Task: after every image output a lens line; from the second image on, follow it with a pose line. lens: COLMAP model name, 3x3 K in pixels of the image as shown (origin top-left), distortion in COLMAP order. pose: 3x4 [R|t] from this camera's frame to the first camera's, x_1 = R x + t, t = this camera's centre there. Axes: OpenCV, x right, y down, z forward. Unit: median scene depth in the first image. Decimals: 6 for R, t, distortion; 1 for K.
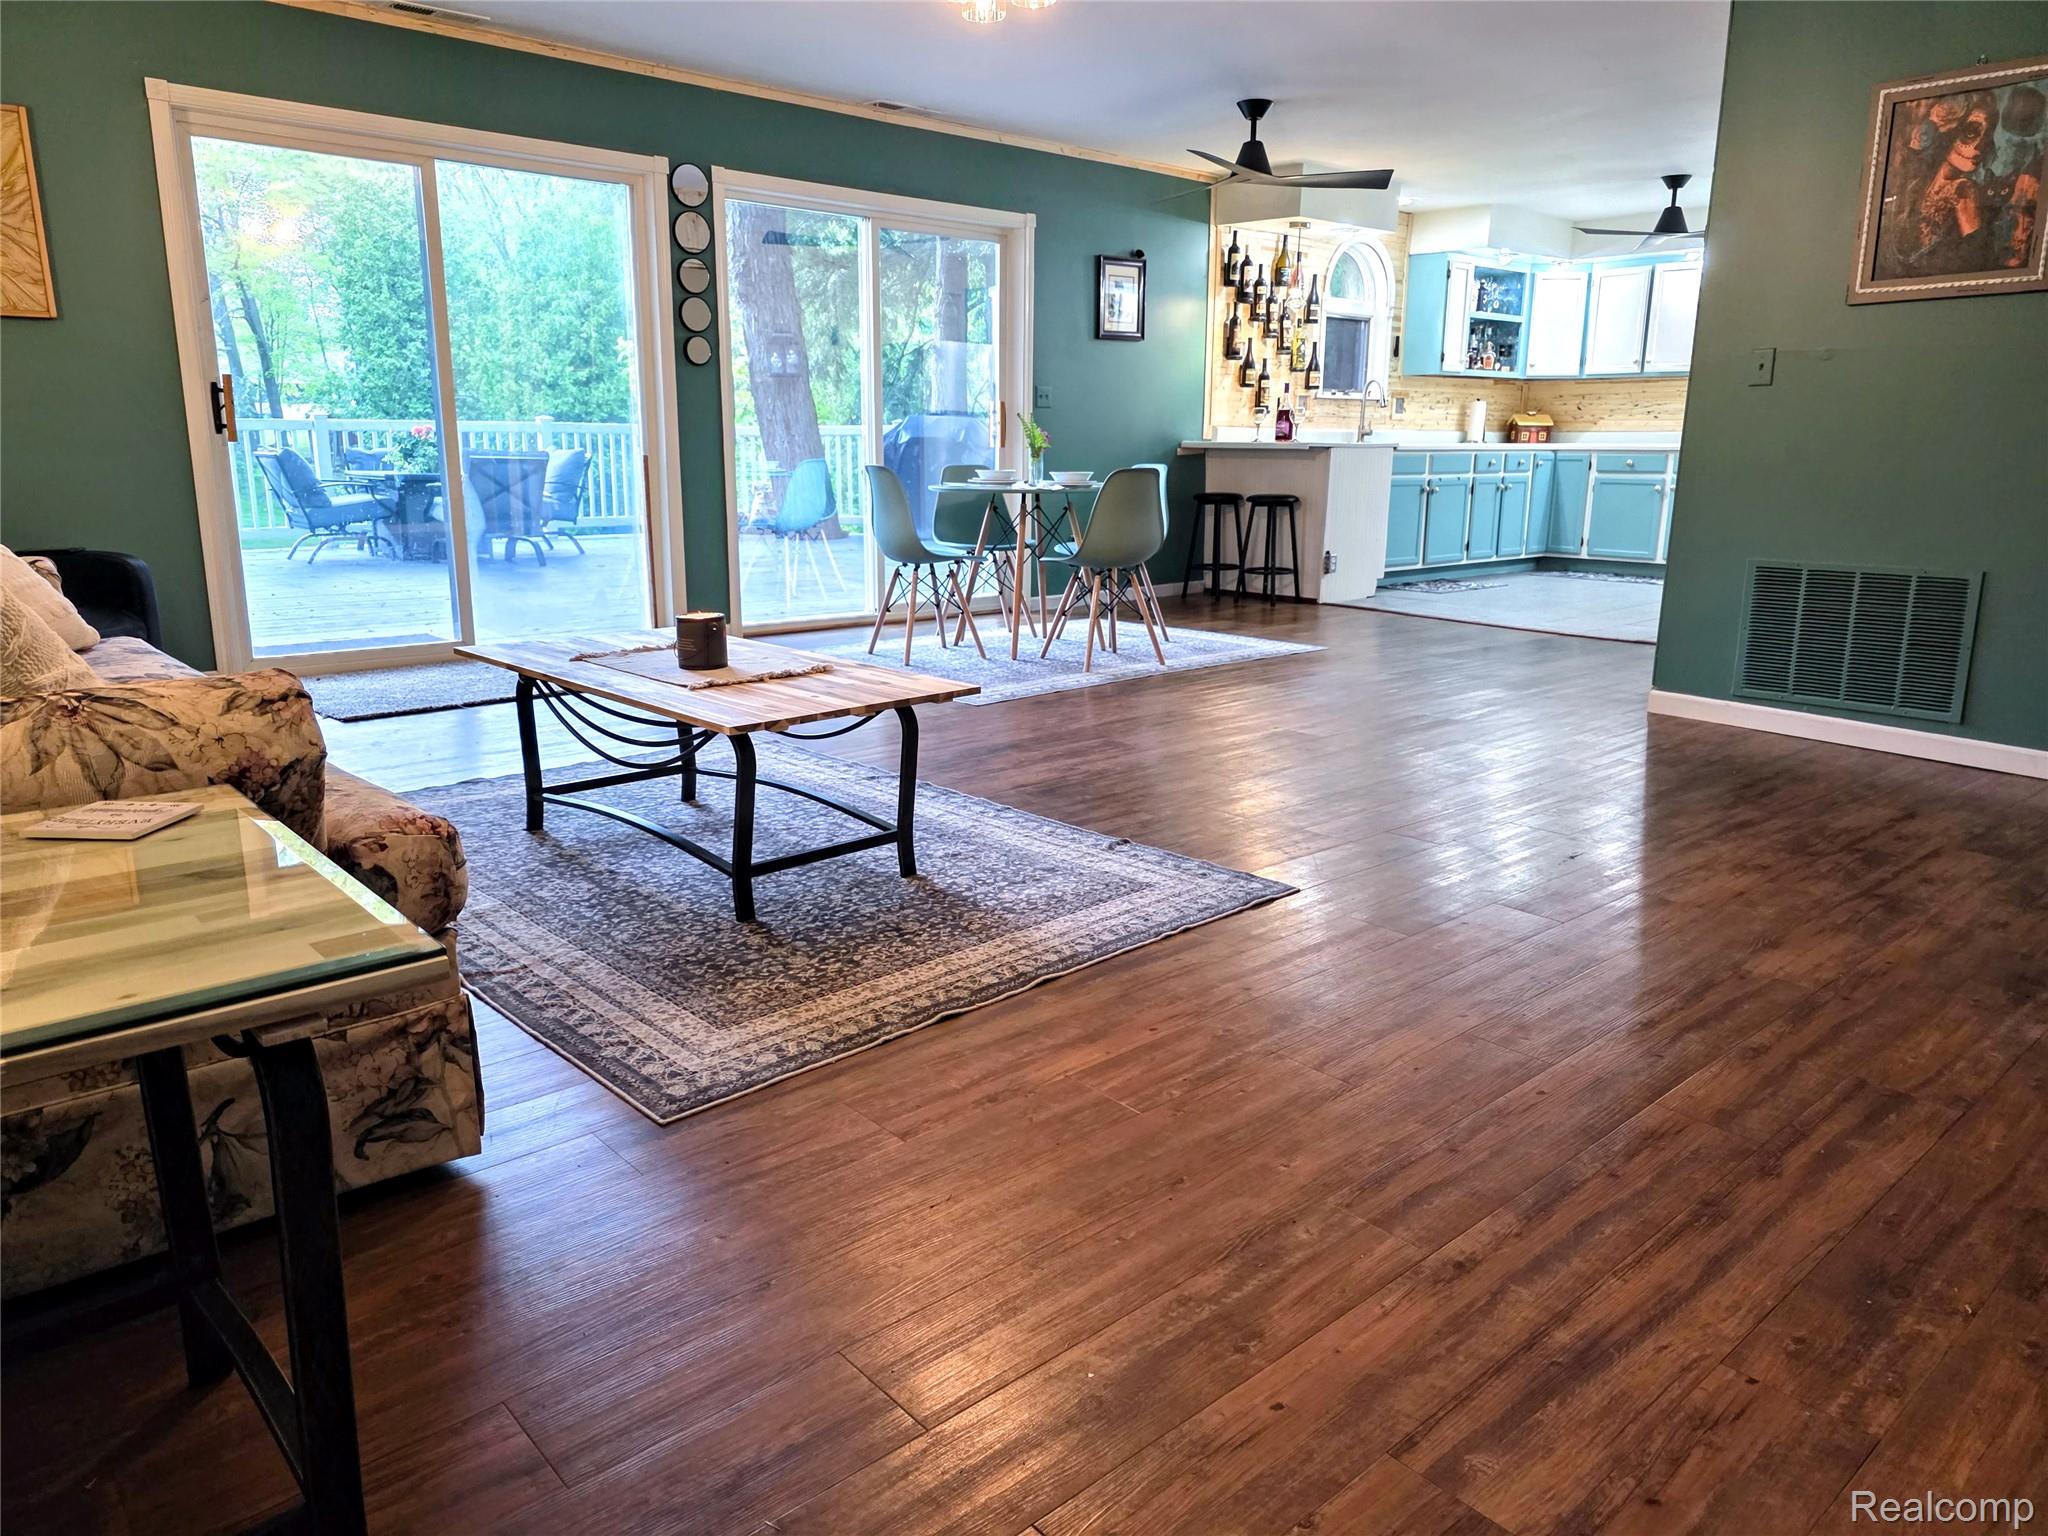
lens RADIAL K [[1370.6, 0, 1019.2], [0, 1370.6, 751.1], [0, 0, 1]] dist [0.060845, -0.055116]
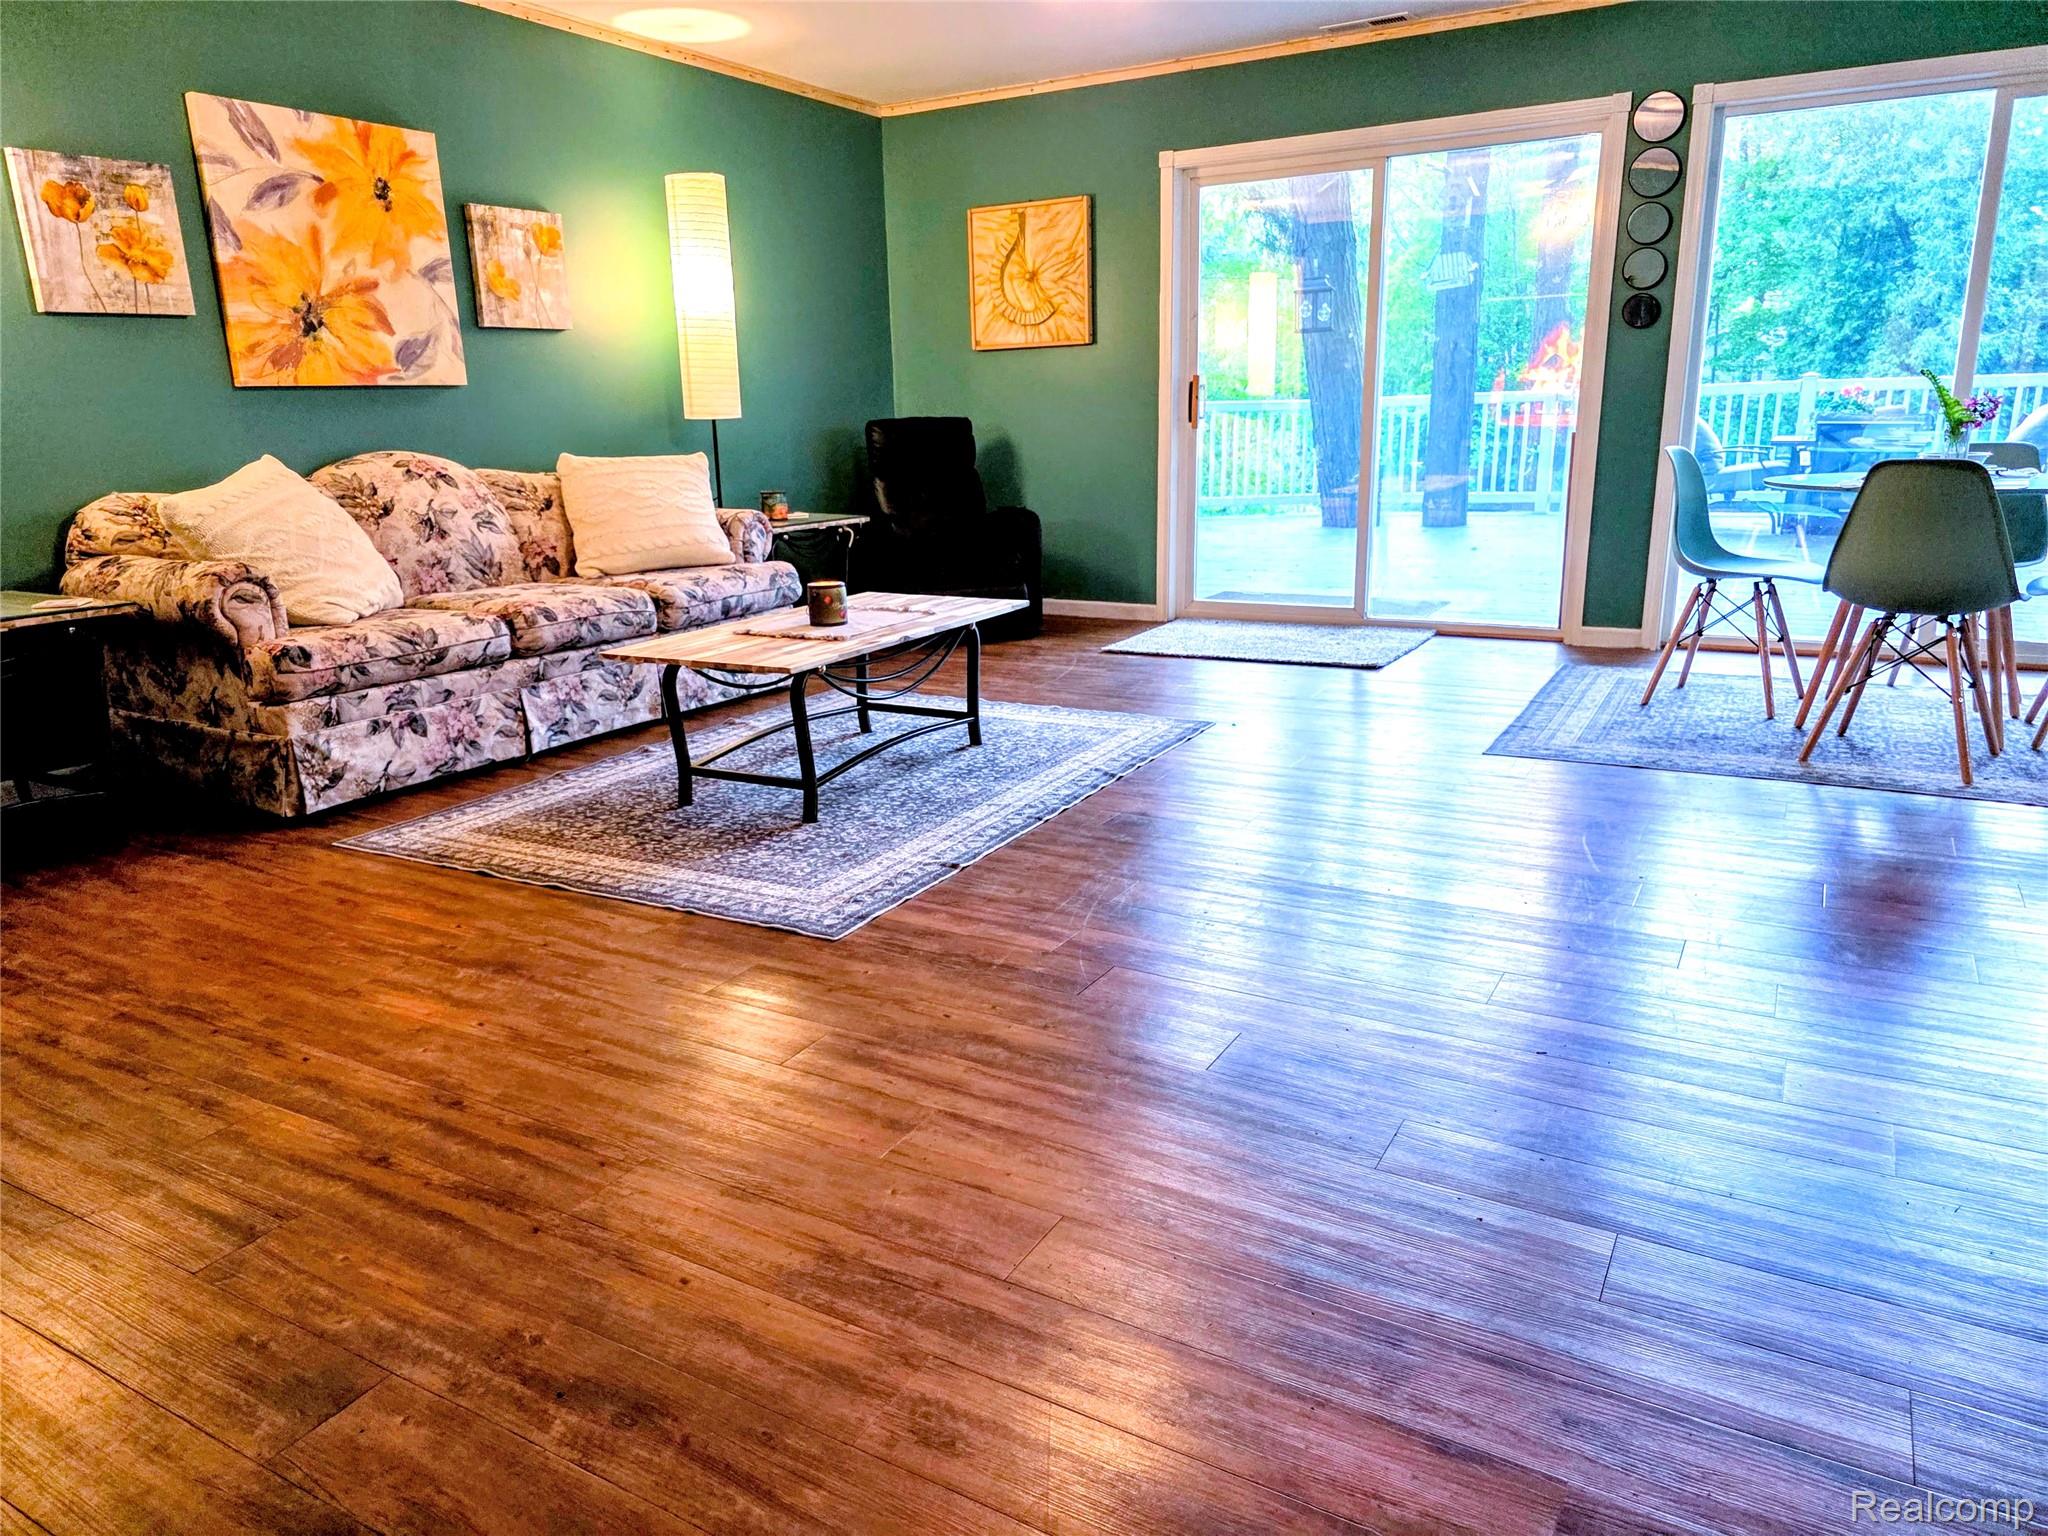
lens RADIAL K [[1370.6, 0, 1020.1], [0, 1370.6, 760.8], [0, 0, 1]] dist [0.060845, -0.055116]
pose [[0.311804, 0.224240, -0.923306, 0.371264], [-0.185908, 0.967367, 0.172159, -0.069258], [0.931781, 0.117971, 0.343318, 0.271052]]
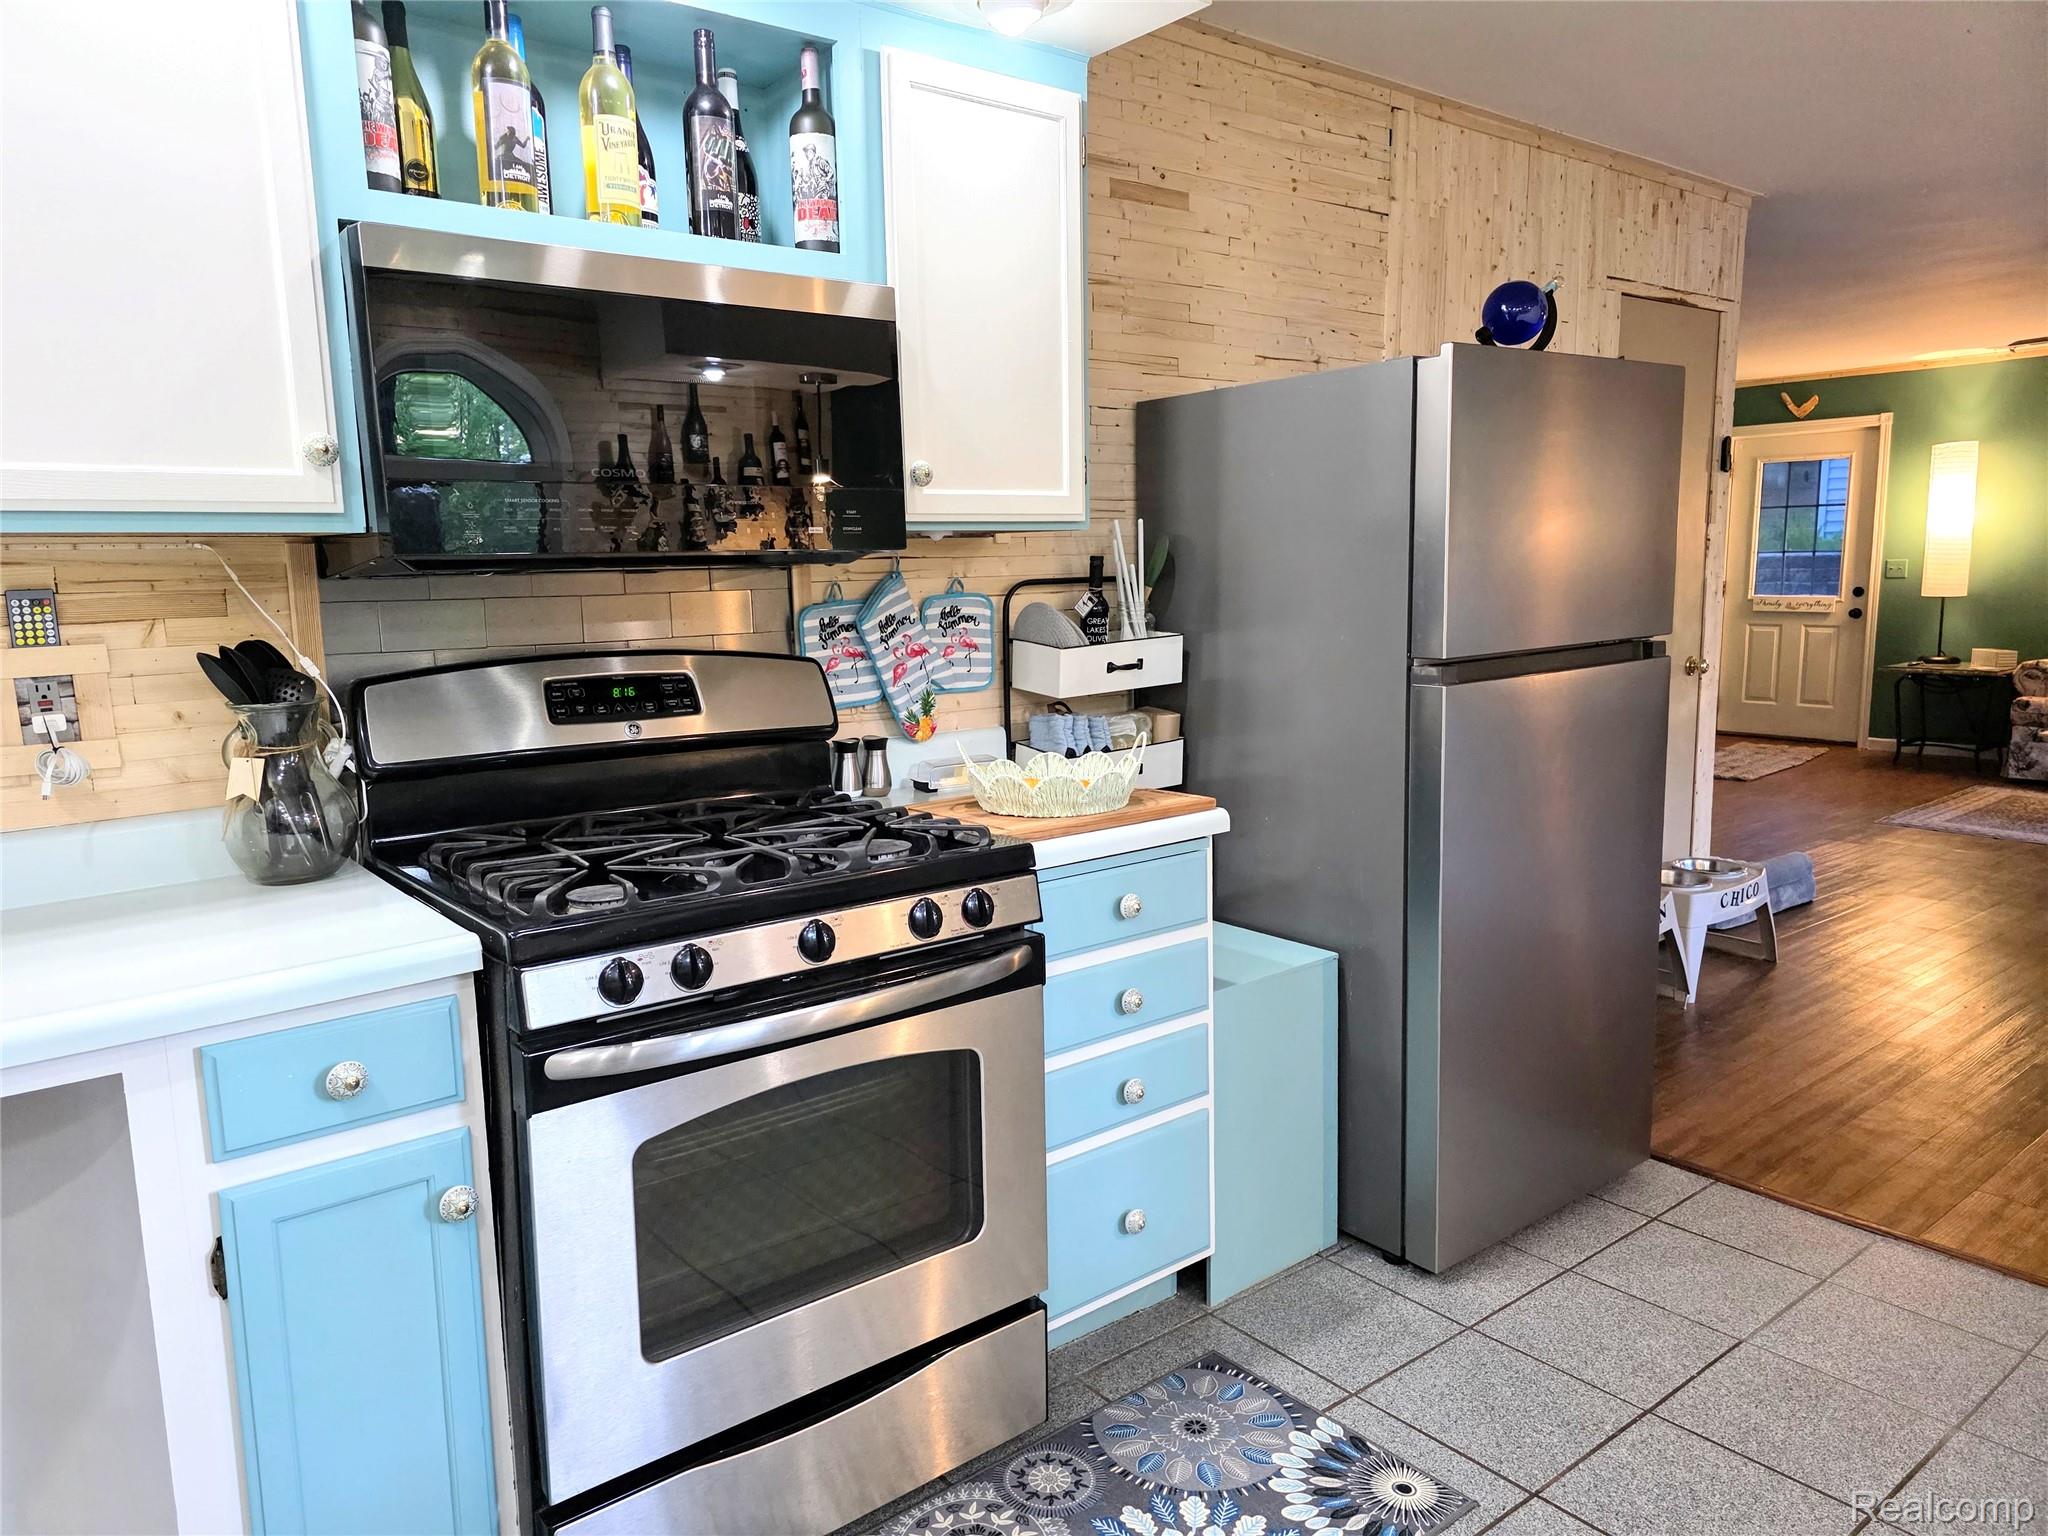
lens RADIAL K [[1370.6, 0, 1025.9], [0, 1370.6, 771.7], [0, 0, 1]] dist [0.060845, -0.055116]
pose [[-0.998459, 0.004883, 0.055282, 0.502421], [0.024761, 0.930671, 0.365019, -0.289260], [-0.049667, 0.365826, -0.929357, 1.084062]]
